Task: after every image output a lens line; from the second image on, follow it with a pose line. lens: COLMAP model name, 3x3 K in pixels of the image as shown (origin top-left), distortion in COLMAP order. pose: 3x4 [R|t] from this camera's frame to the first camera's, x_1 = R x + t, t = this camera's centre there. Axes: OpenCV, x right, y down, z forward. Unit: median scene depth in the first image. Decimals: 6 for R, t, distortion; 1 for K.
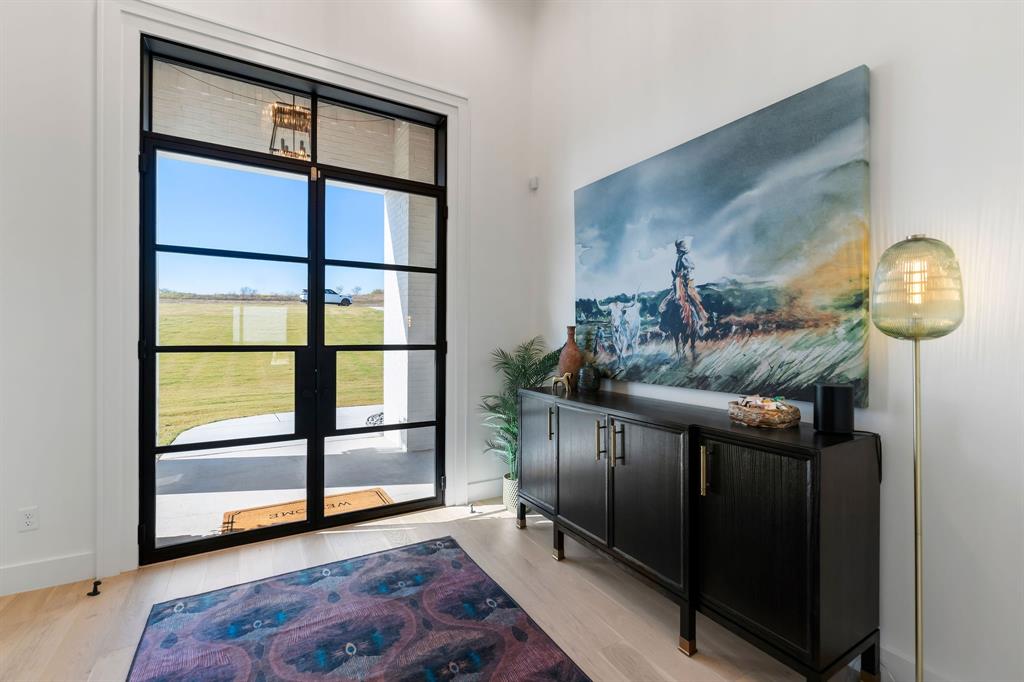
lens RADIAL K [[446.9, 0, 513.9], [0, 446.9, 336.1], [0, 0, 1]] dist [0.004061, -0.000282]
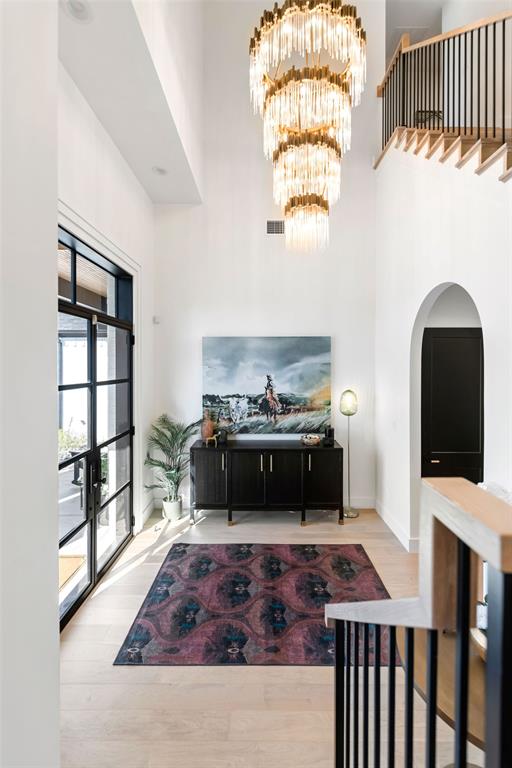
lens RADIAL K [[335.2, 0, 261.9], [0, 335.2, 366.4], [0, 0, 1]] dist [0.004061, -0.000282]
pose [[0.515995, -0.008405, 0.856550, -1.279616], [0.003344, 0.999964, 0.007797, -0.283243], [-0.856585, -0.001159, 0.516005, 0.070465]]
